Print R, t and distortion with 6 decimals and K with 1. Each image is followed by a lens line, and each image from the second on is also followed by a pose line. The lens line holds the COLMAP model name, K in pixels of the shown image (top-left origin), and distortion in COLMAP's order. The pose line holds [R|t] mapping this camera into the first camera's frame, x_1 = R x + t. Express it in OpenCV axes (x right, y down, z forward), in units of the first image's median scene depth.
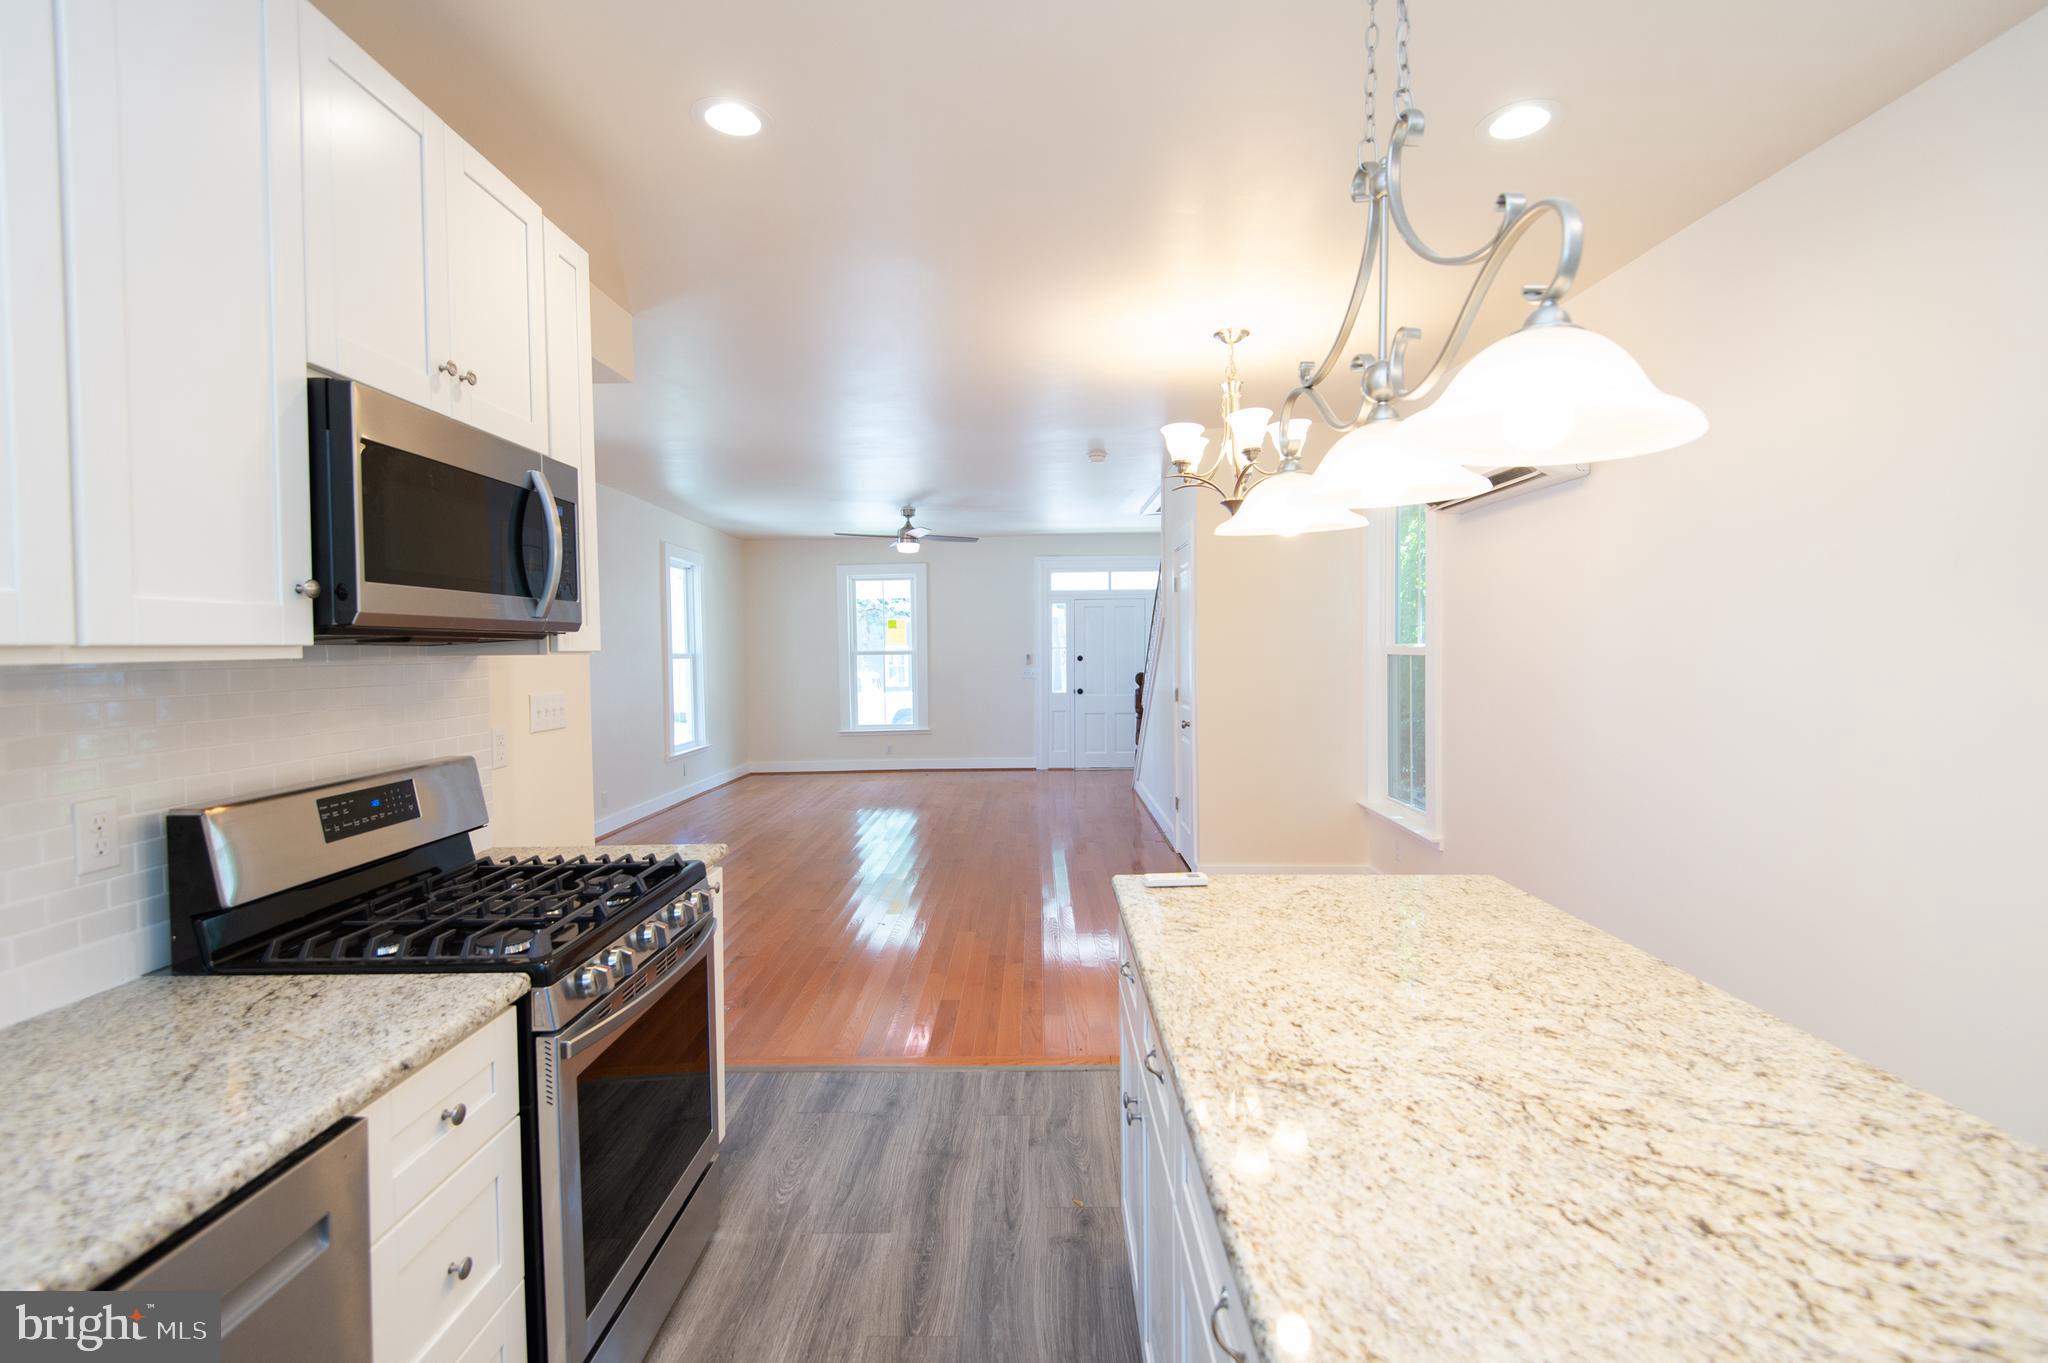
lens RADIAL K [[932.9, 0, 1024.0], [0, 932.9, 681.5], [0, 0, 1]] dist [-0.000544, -0.000031]
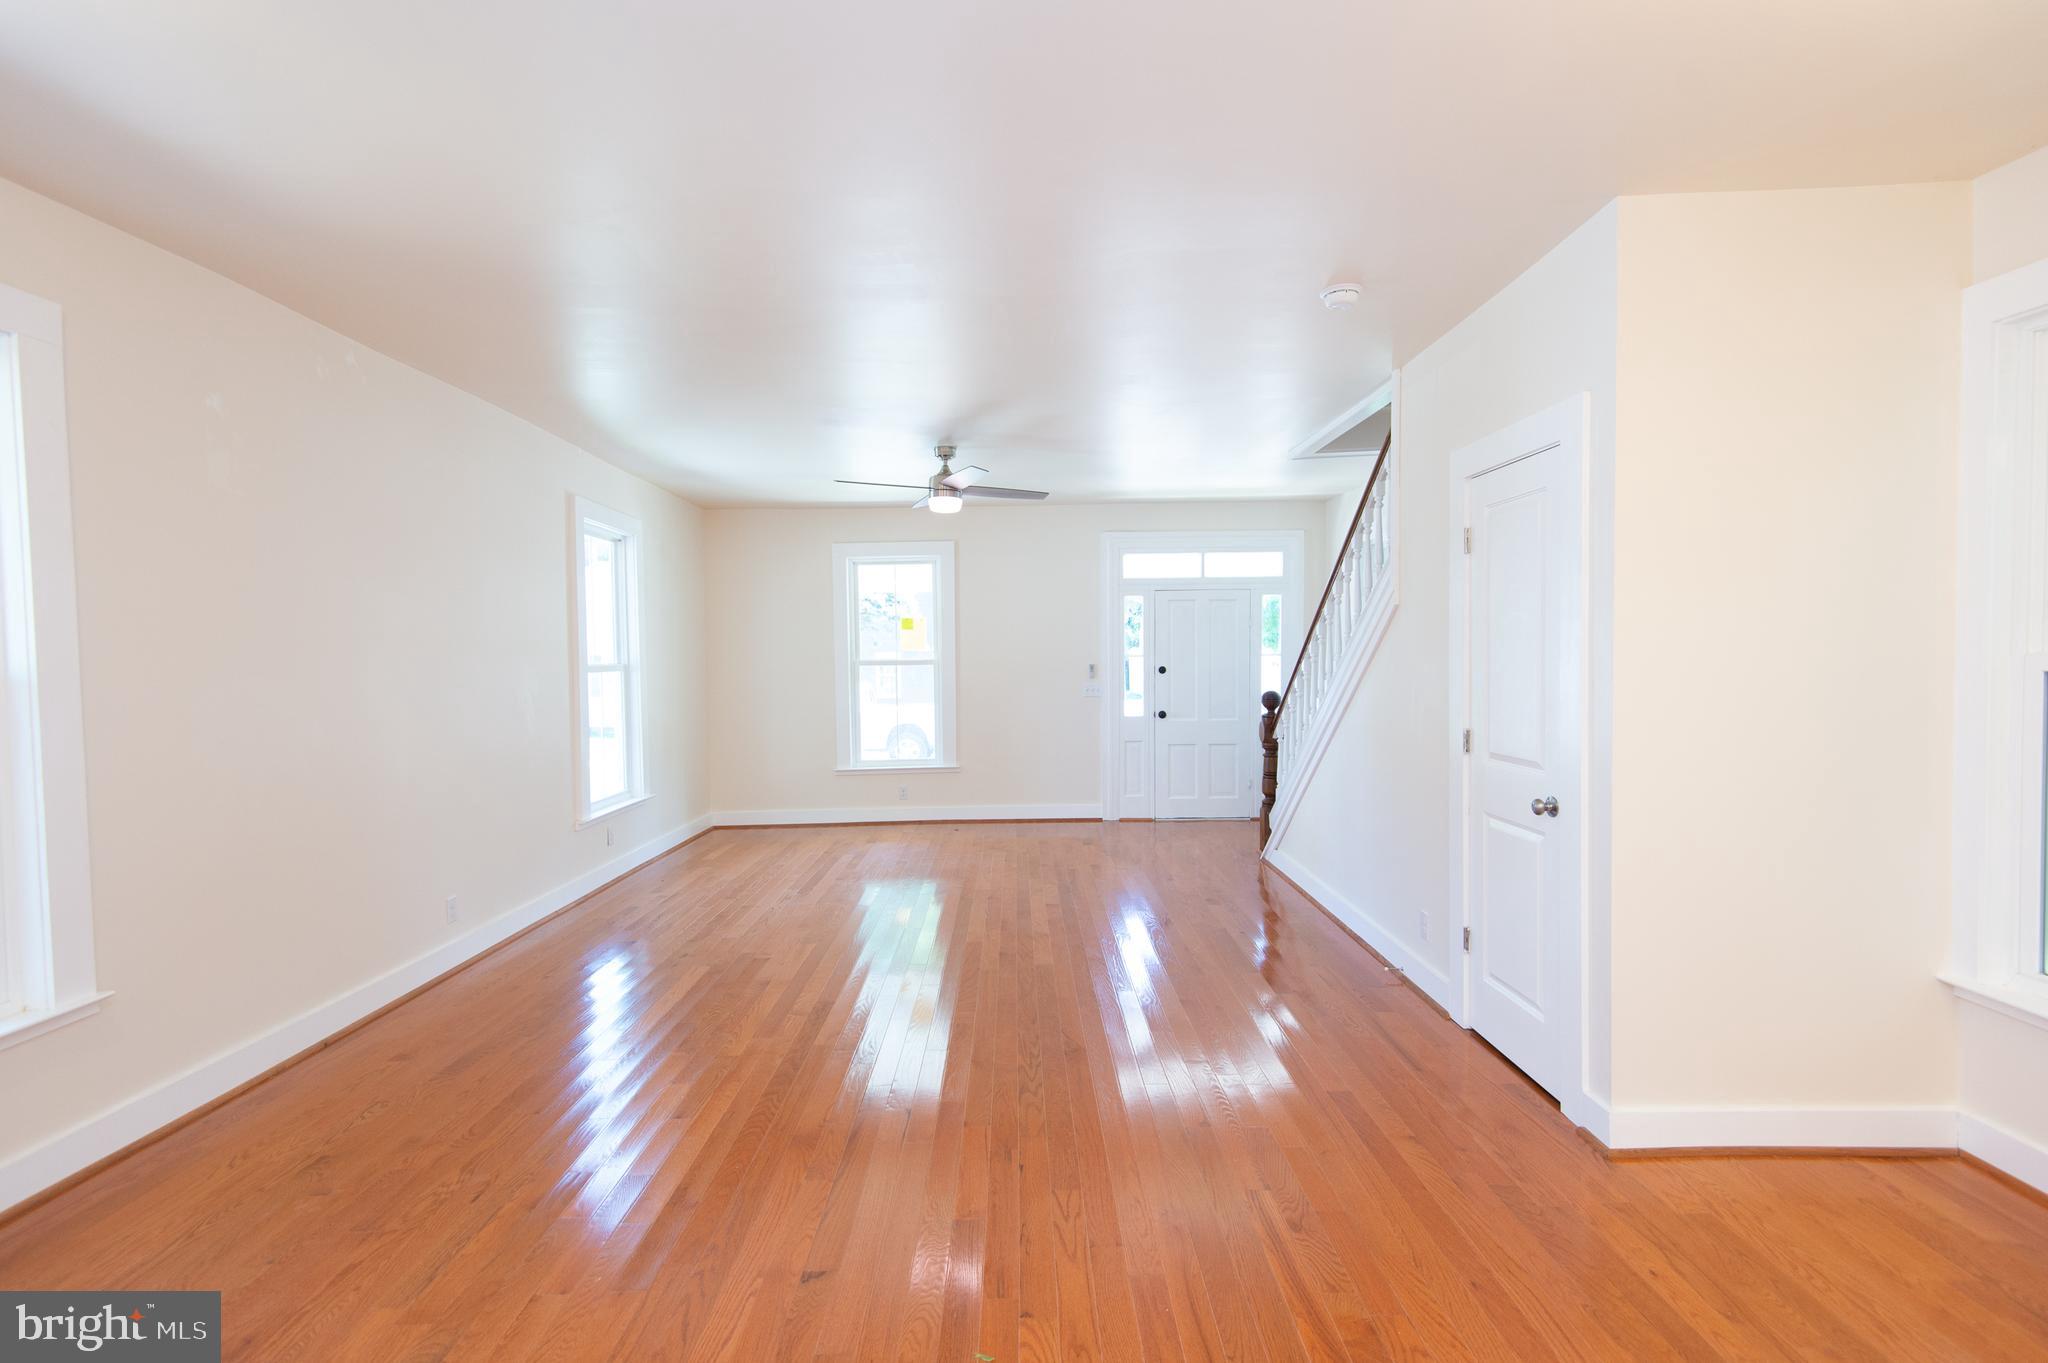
lens RADIAL K [[913.1, 0, 1024.0], [0, 913.1, 681.5], [0, 0, 1]] dist [0.000259, -0.000055]
pose [[0.999777, -0.000296, 0.021123, -0.071124], [0.000456, 0.999971, -0.007595, -0.011230], [-0.021120, 0.007603, 0.999748, 0.304208]]
